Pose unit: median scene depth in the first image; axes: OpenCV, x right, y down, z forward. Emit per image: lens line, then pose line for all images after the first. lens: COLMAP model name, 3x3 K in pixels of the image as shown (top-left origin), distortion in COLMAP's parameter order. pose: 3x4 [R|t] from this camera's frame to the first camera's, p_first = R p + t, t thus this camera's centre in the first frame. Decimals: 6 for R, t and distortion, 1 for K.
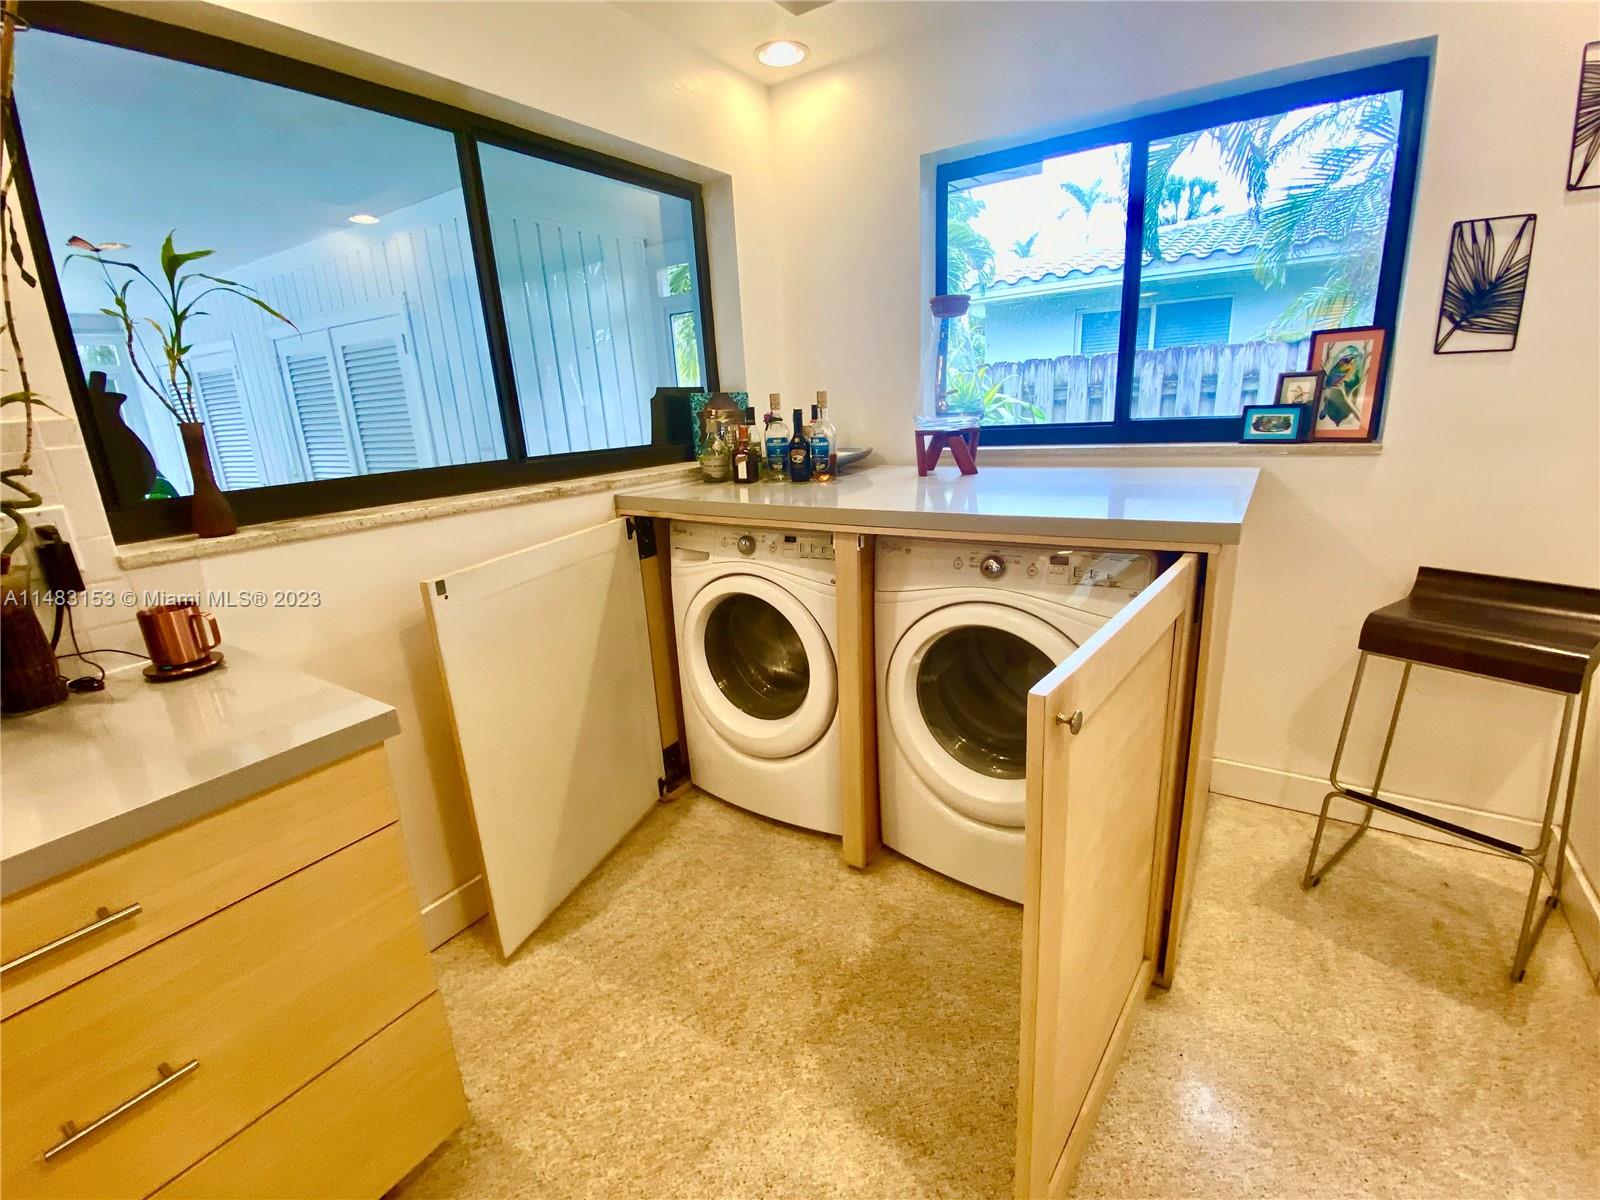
lens RADIAL K [[718.2, 0, 809.2], [0, 718.2, 593.6], [0, 0, 1]] dist [0.010720, -0.015047]
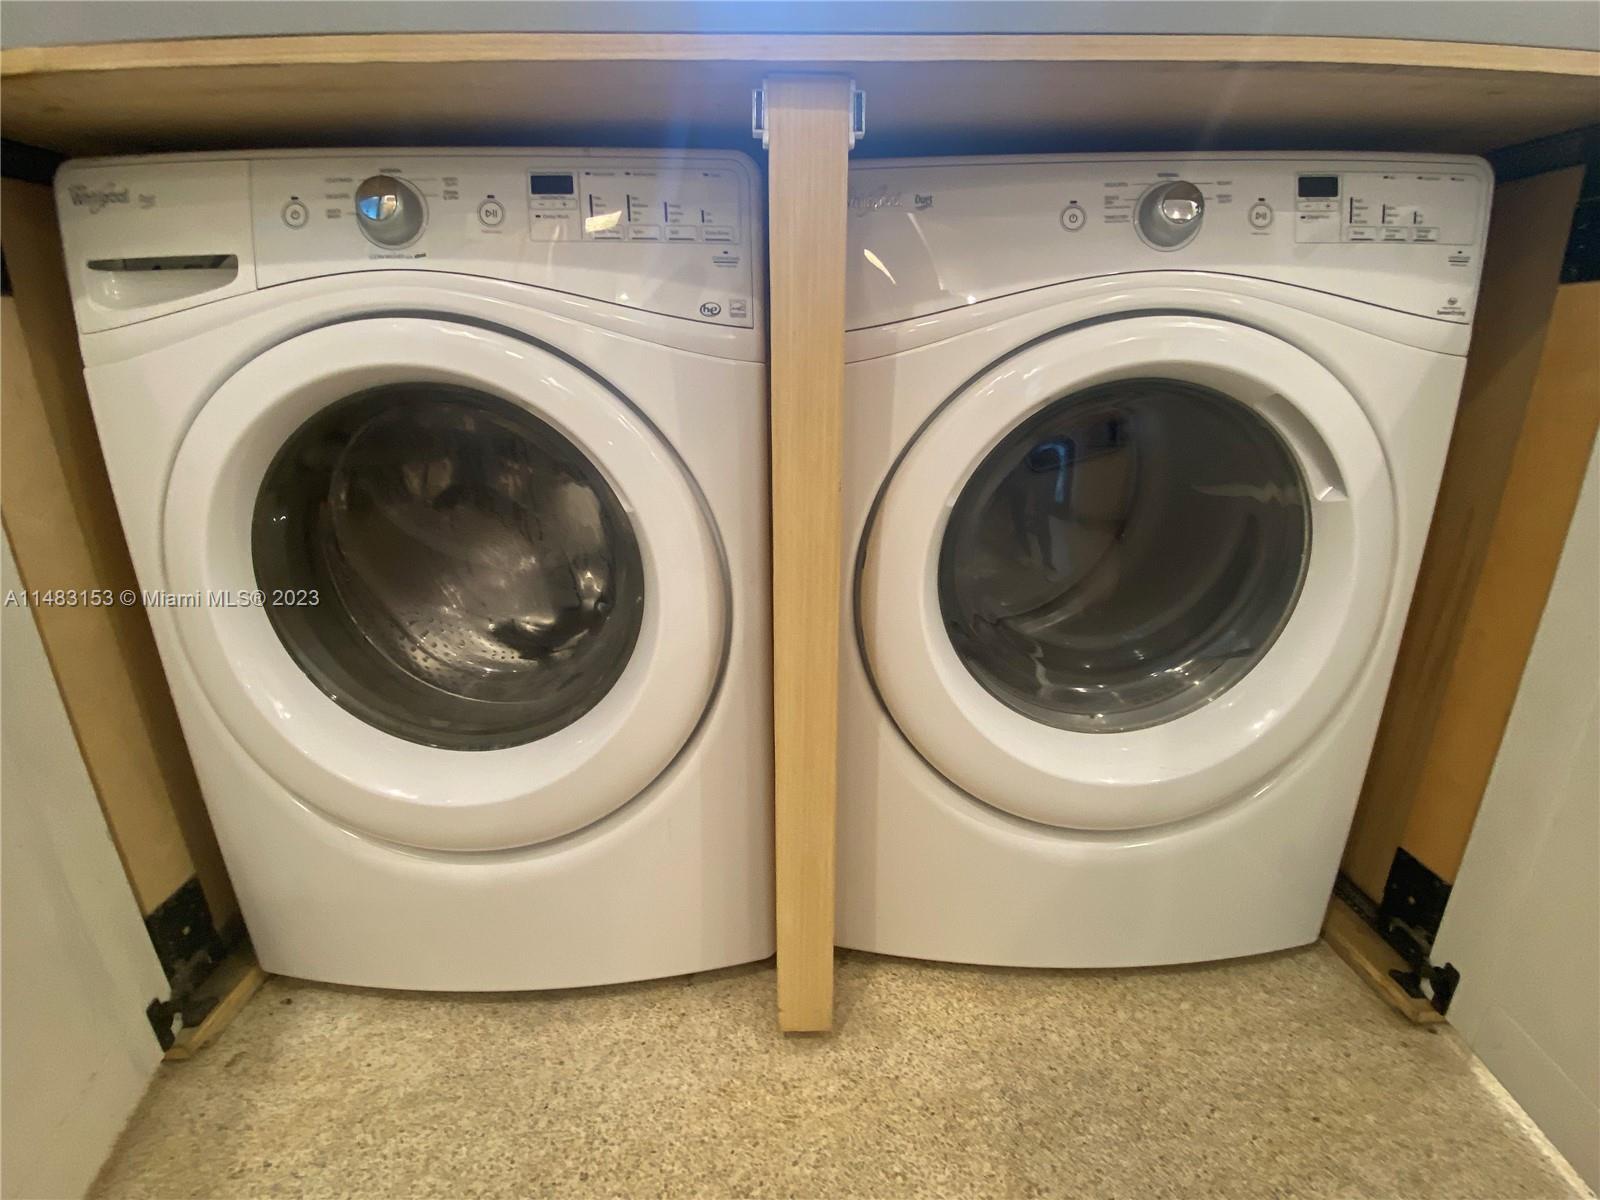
lens RADIAL K [[718.2, 0, 805.8], [0, 718.2, 589.9], [0, 0, 1]] dist [0.010720, -0.015047]
pose [[0.822167, -0.138647, 0.552104, -0.119775], [0.128178, 0.990068, 0.057753, 0.089841], [-0.554628, 0.023285, 0.831773, 0.578180]]
